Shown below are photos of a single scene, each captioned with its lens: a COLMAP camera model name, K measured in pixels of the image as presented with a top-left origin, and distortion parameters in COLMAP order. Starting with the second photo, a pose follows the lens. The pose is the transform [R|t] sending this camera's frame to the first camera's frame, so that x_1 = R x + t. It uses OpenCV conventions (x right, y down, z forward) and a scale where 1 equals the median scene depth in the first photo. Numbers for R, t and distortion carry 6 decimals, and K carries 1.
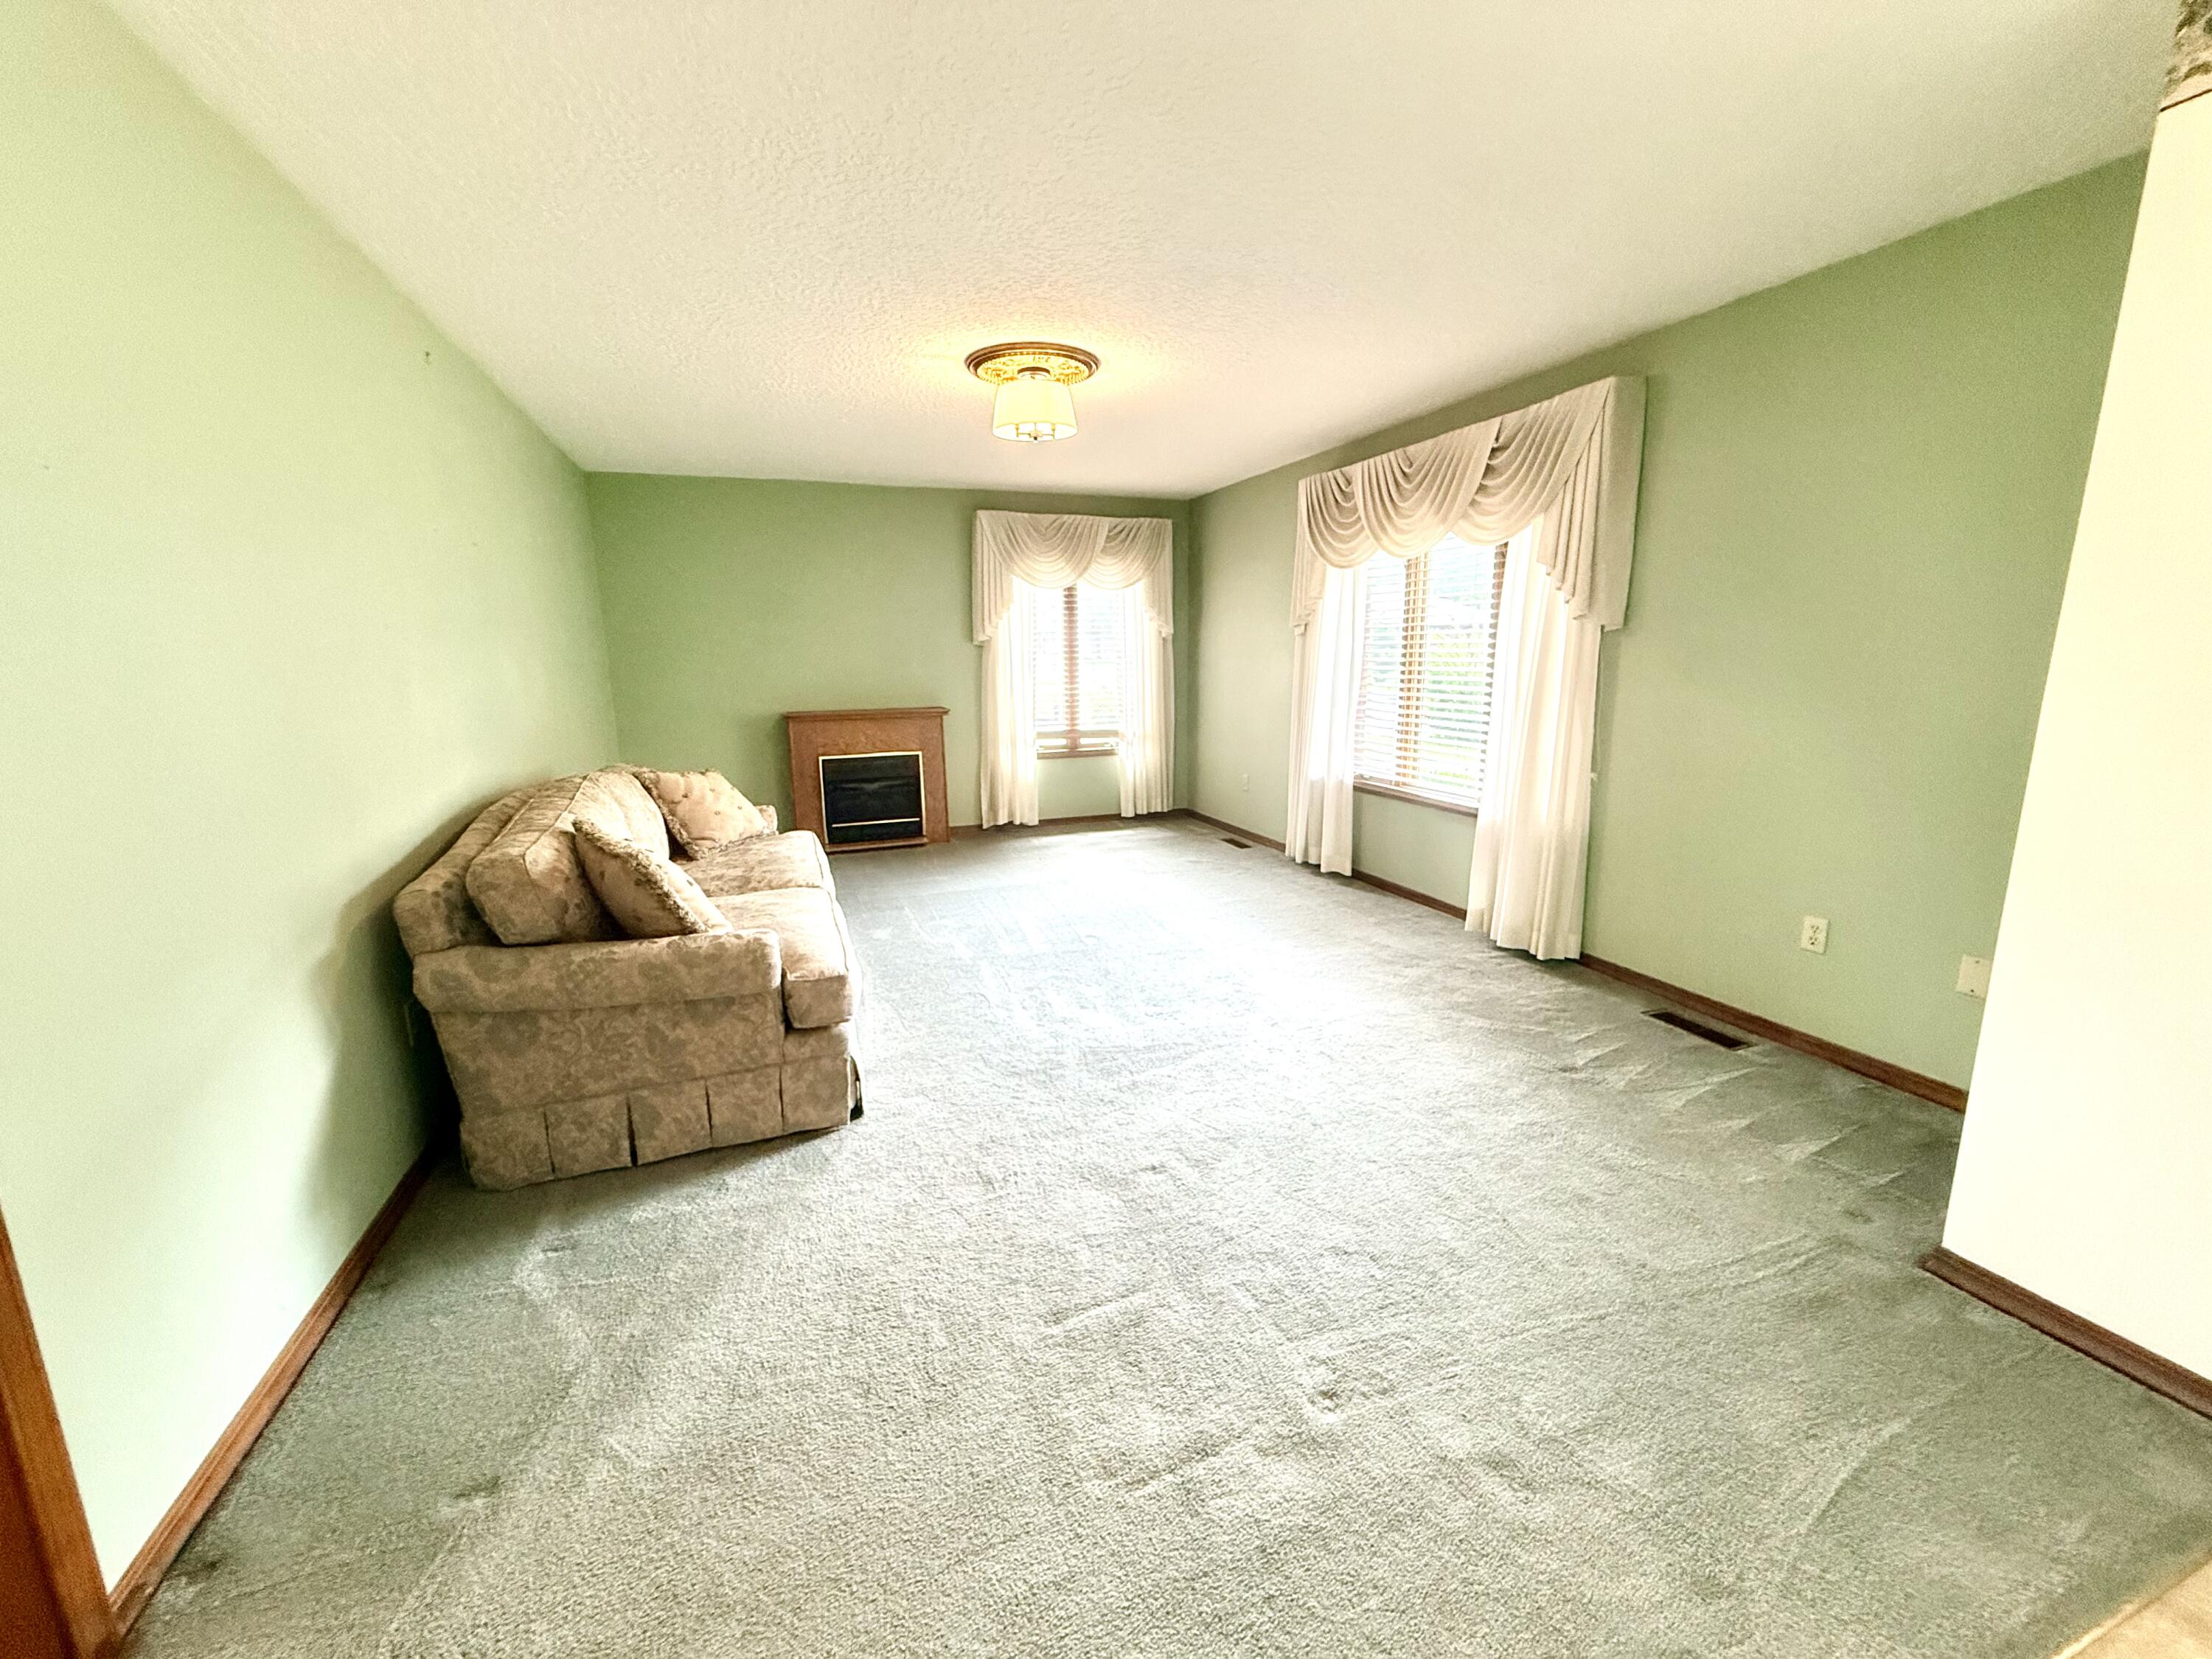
lens RADIAL K [[897.4, 0, 1099.5], [0, 897.4, 829.3], [0, 0, 1]] dist [-0.001219, -0.000282]
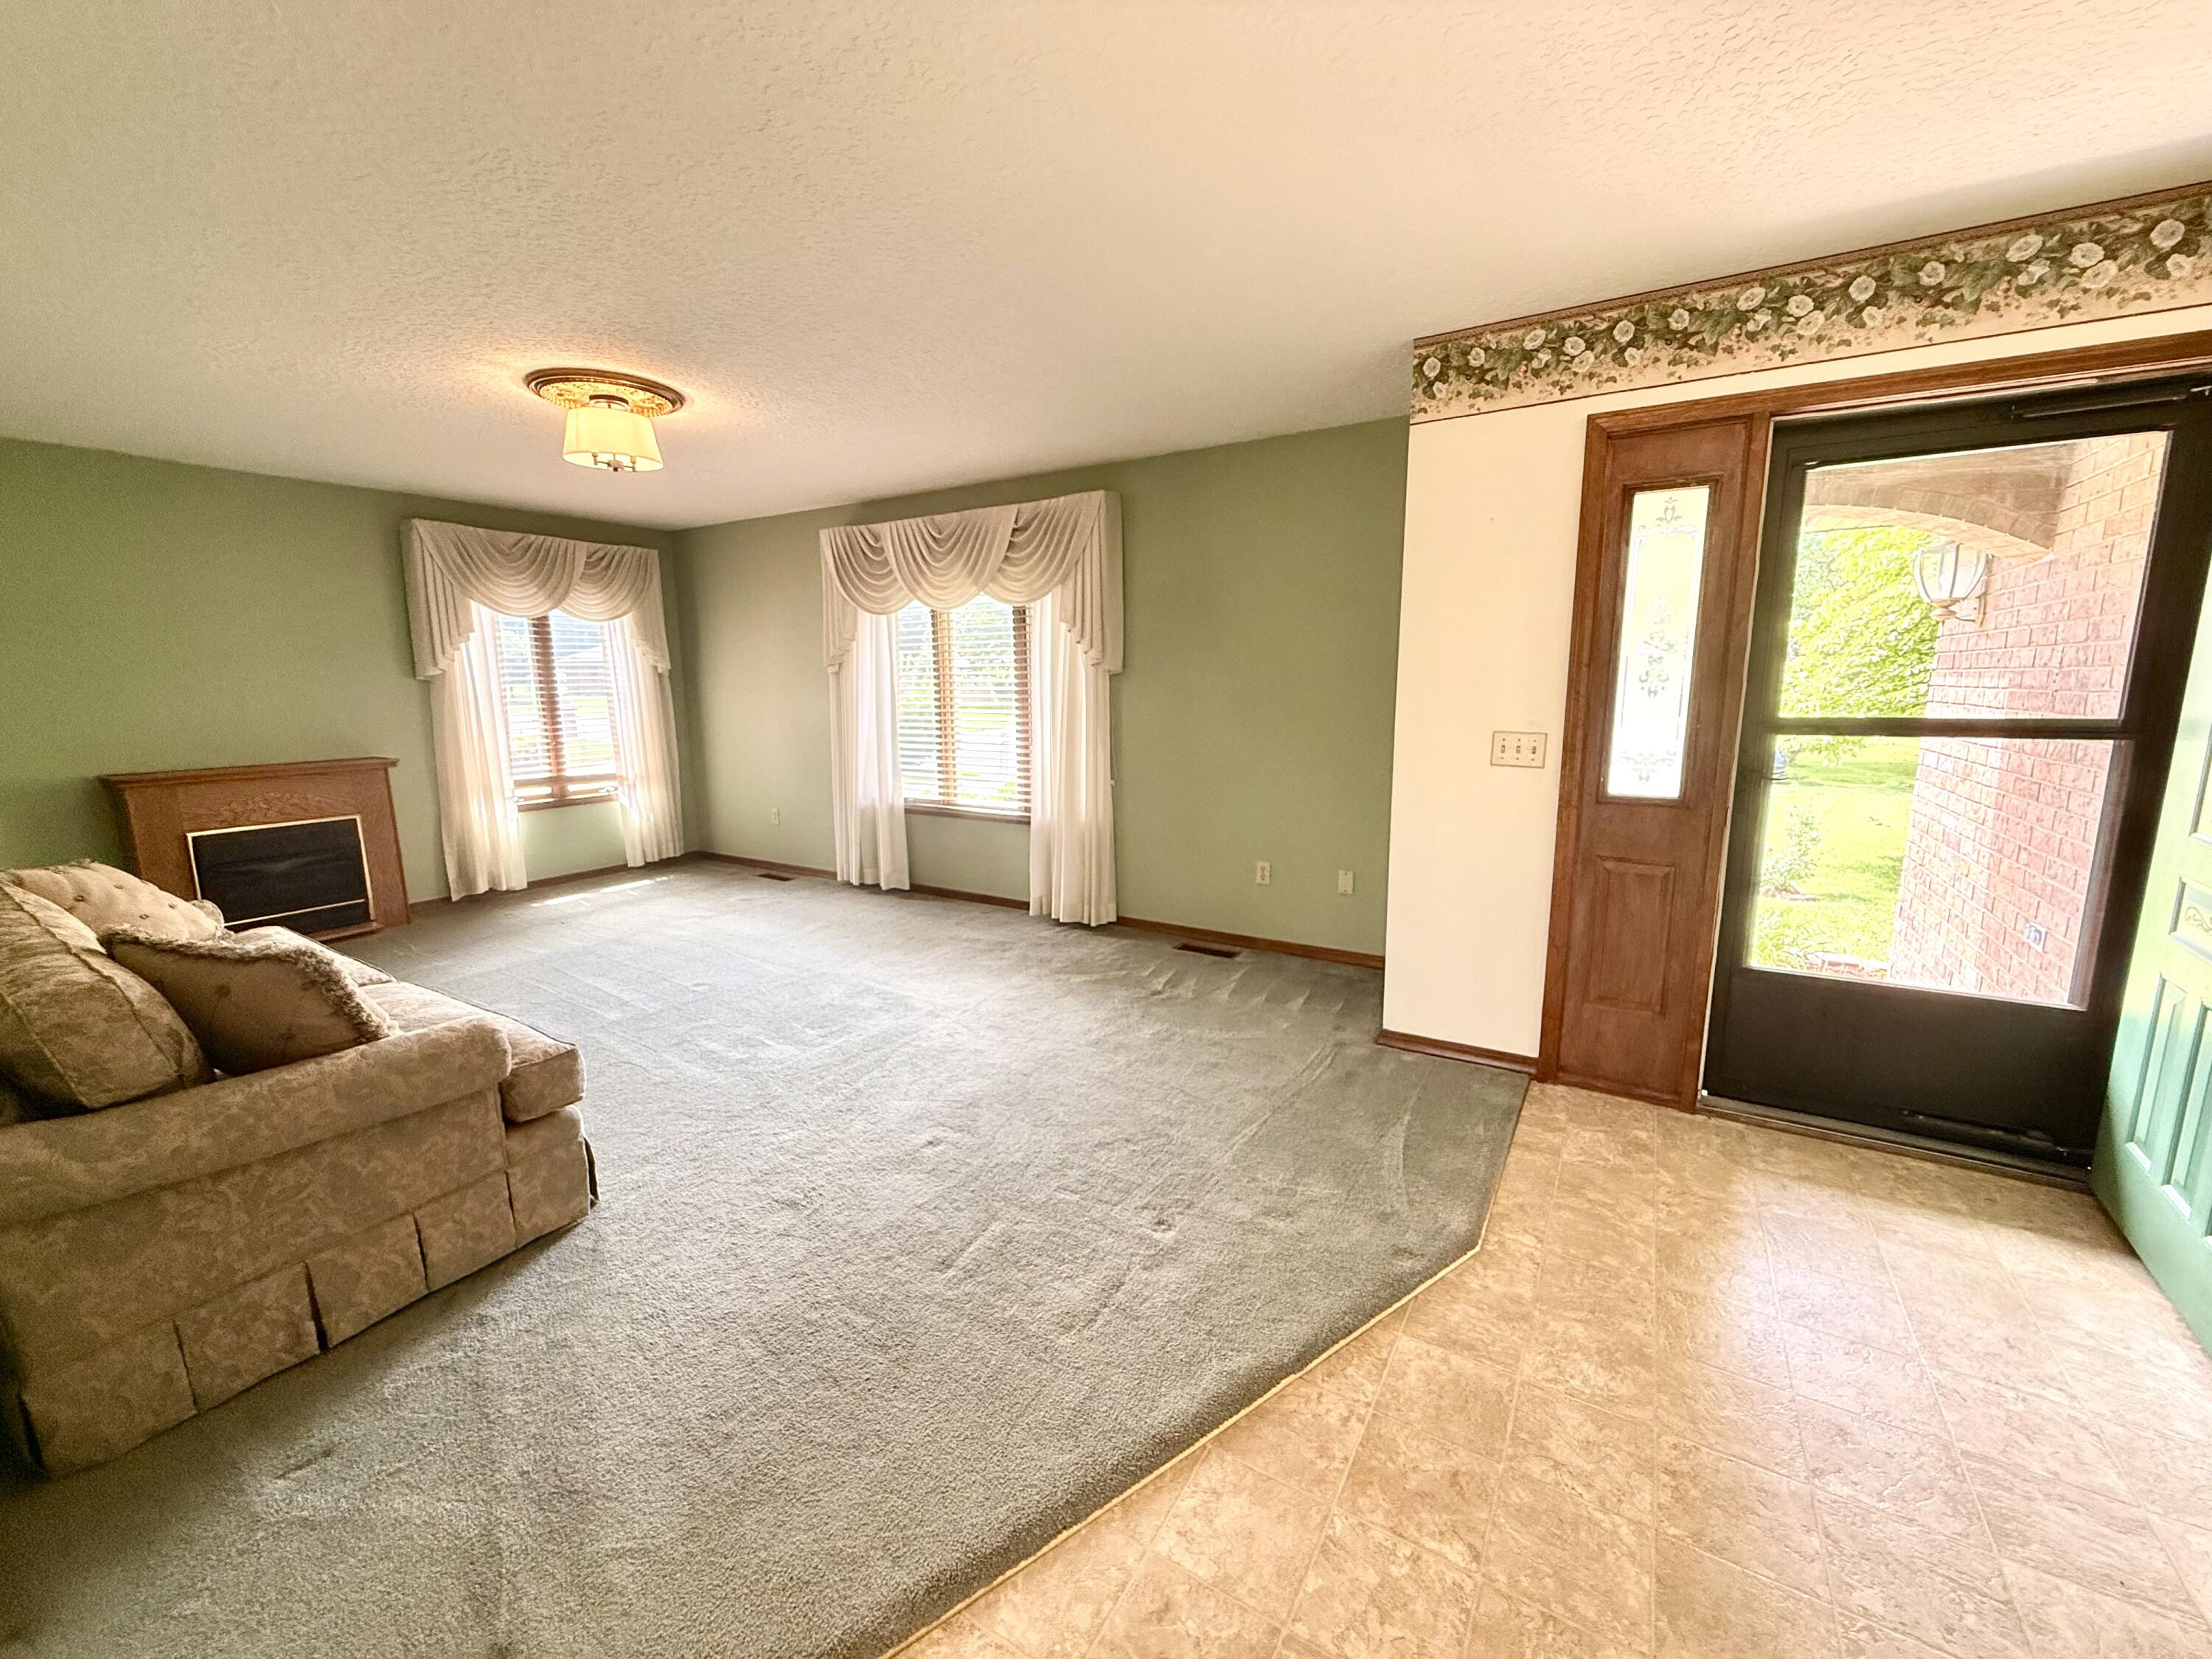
lens RADIAL K [[897.4, 0, 1115.9], [0, 897.4, 827.2], [0, 0, 1]] dist [-0.001219, -0.000282]
pose [[0.779735, -0.098316, 0.618342, -0.396319], [0.120785, 0.992663, 0.005522, 0.000551], [-0.614348, 0.070381, 0.785890, -0.067196]]
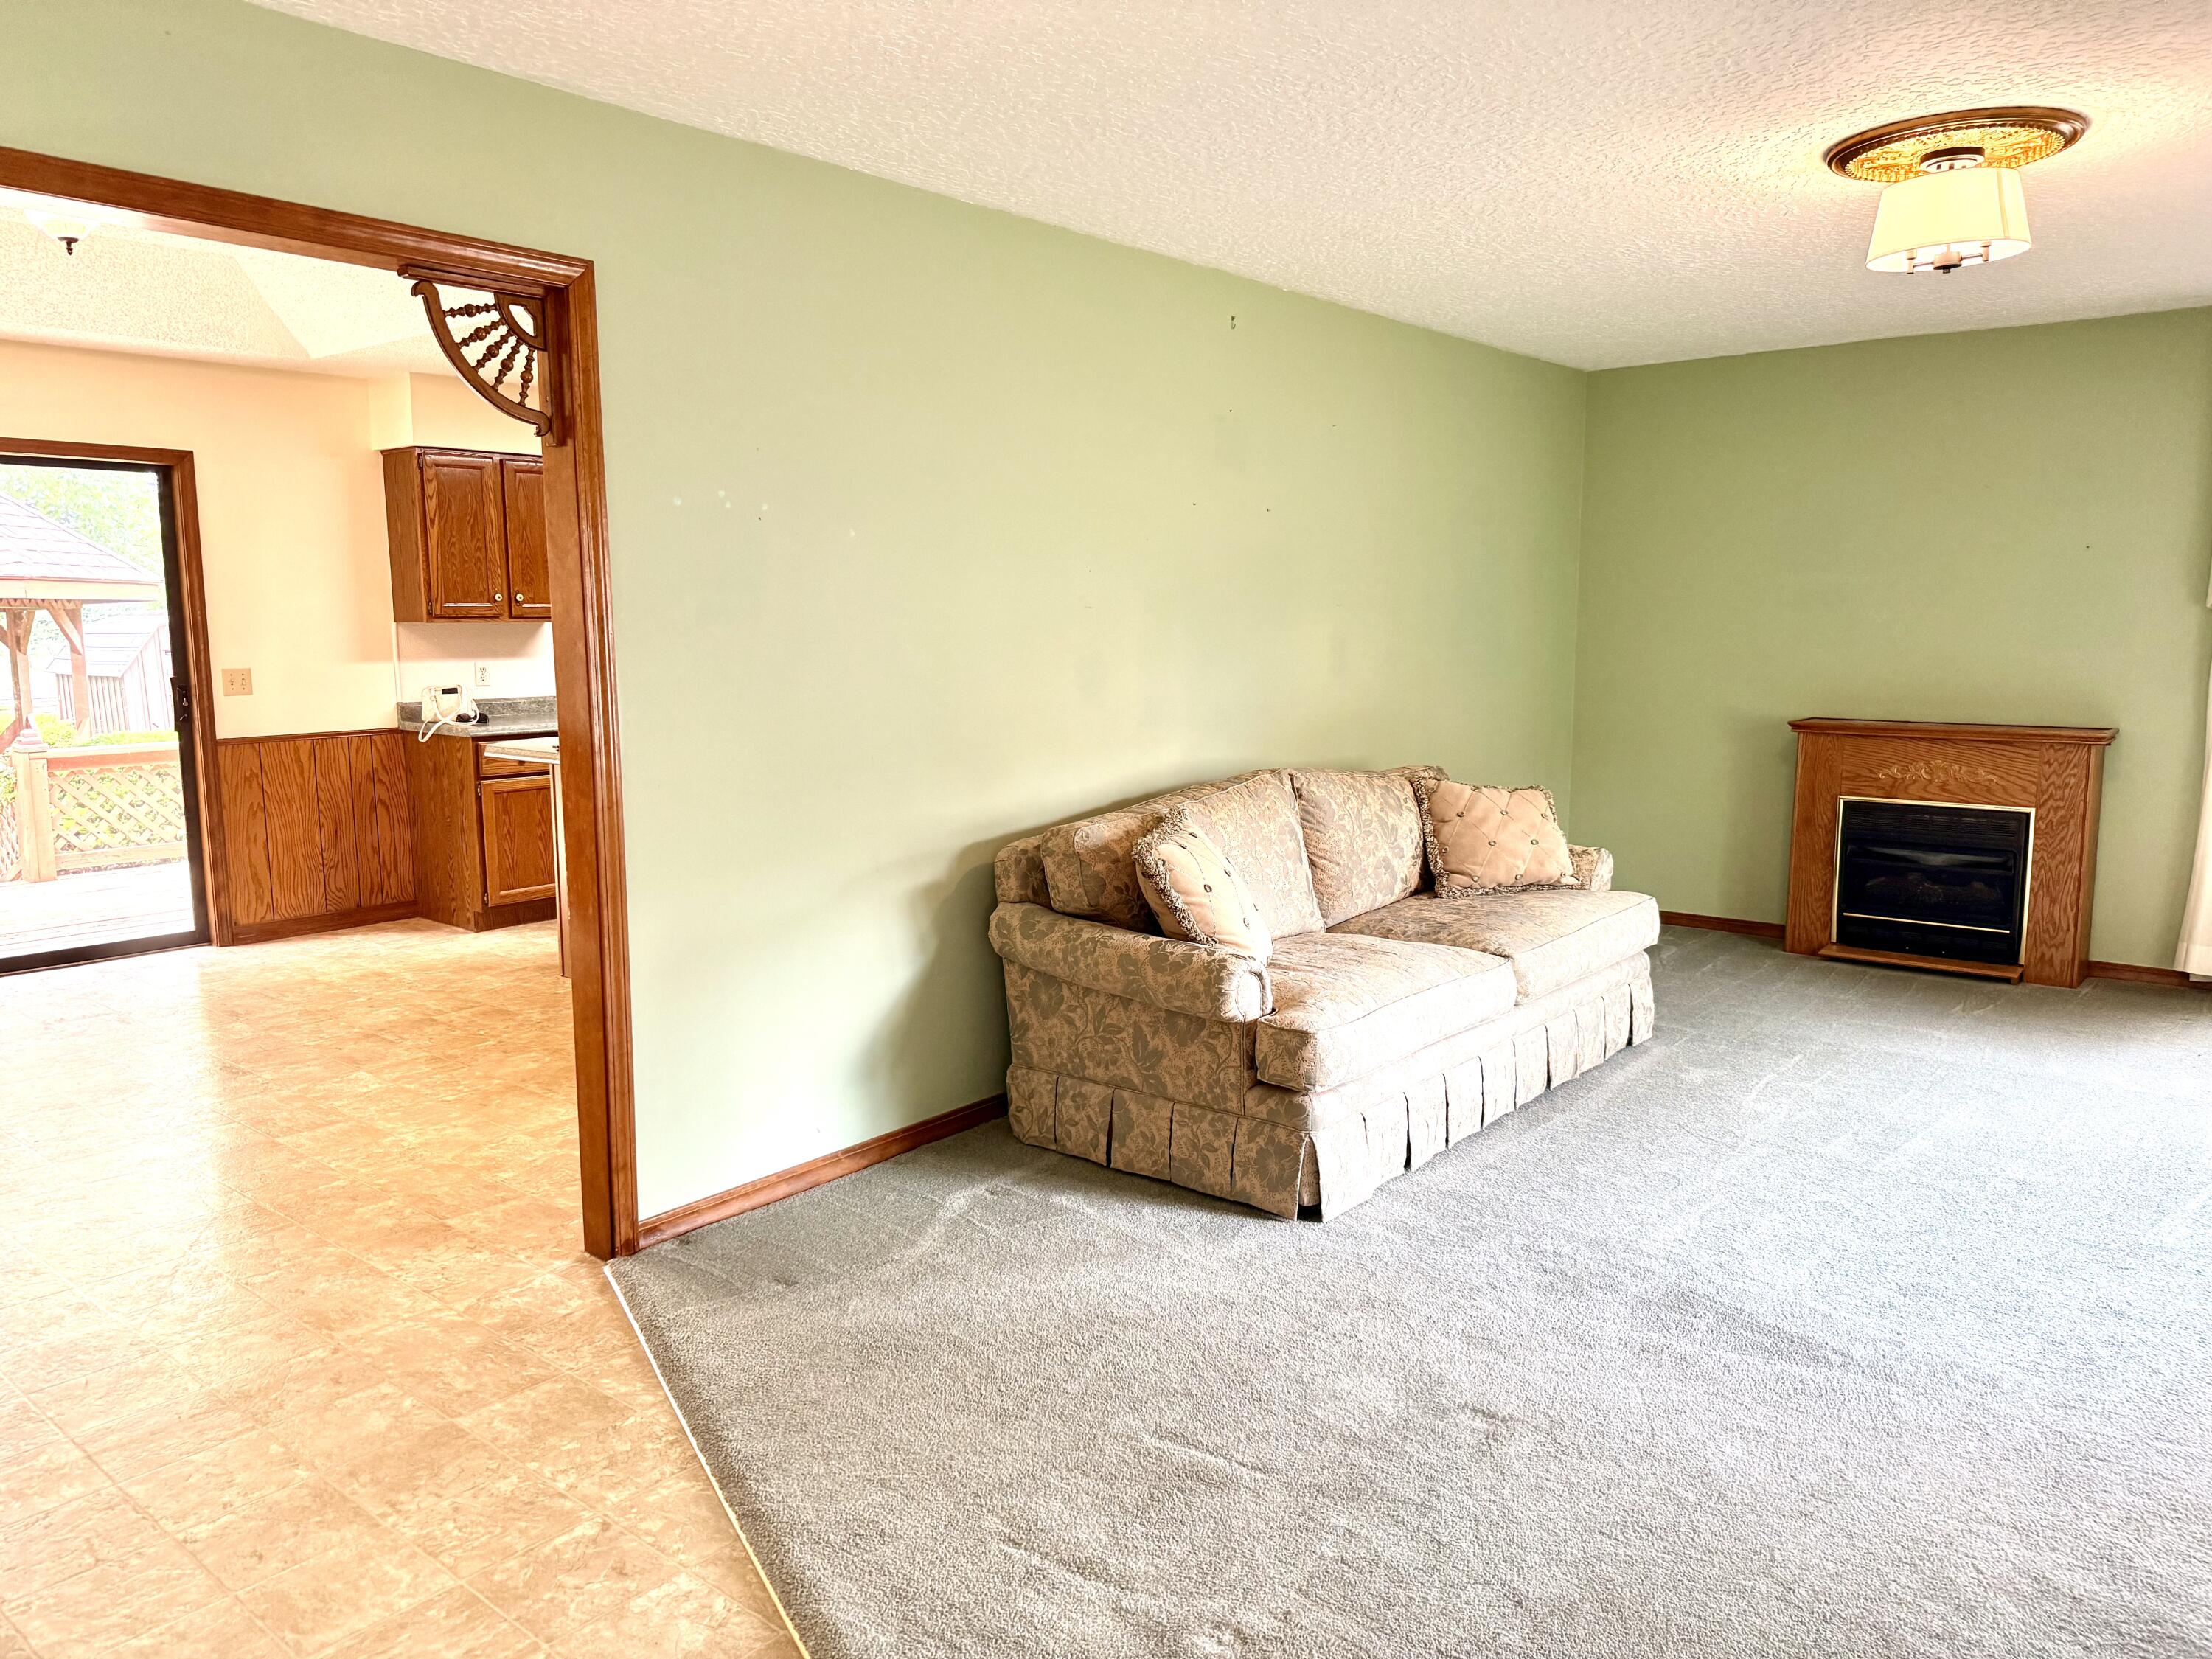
lens RADIAL K [[1582.7, 0, 1063.9], [0, 1582.7, 802.9], [0, 0, 1]] dist [0.036707, -0.019450]
pose [[0.478687, 0.116524, -0.870219, 0.834890], [-0.174247, 0.984047, 0.035916, -0.055379], [0.860521, 0.134441, 0.491355, 0.075497]]
